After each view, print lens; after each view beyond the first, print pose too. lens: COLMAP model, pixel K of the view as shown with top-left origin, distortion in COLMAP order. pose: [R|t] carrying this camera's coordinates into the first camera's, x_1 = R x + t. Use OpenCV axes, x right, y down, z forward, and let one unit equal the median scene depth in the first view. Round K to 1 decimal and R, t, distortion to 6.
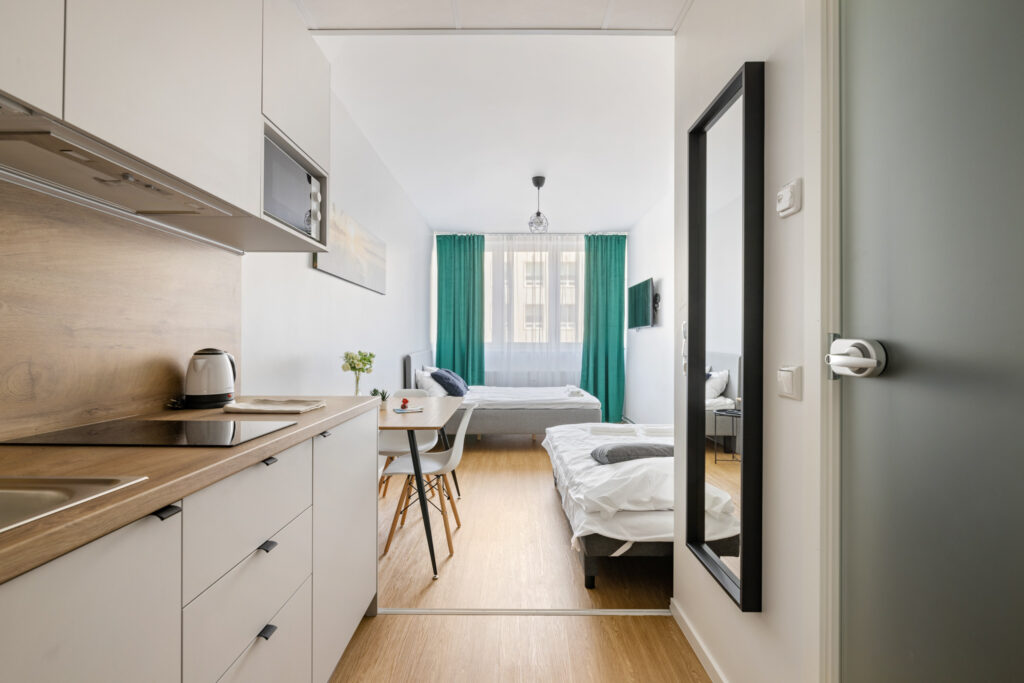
lens RADIAL K [[452.6, 0, 516.9], [0, 452.6, 346.4], [0, 0, 1]] dist [0.000276, -0.000041]
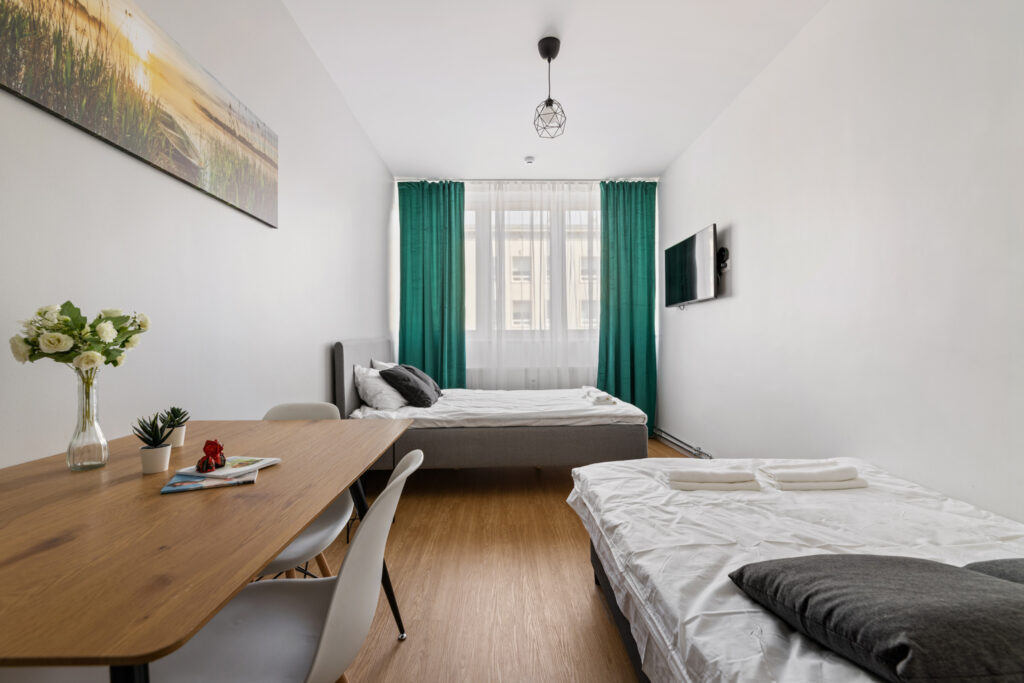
lens RADIAL K [[461.2, 0, 514.8], [0, 461.2, 340.4], [0, 0, 1]] dist [0.000969, 0.000401]
pose [[0.999684, -0.009307, 0.023372, -0.010003], [0.009588, 0.999883, -0.011953, 0.018991], [-0.023258, 0.012173, 0.999655, 0.259270]]
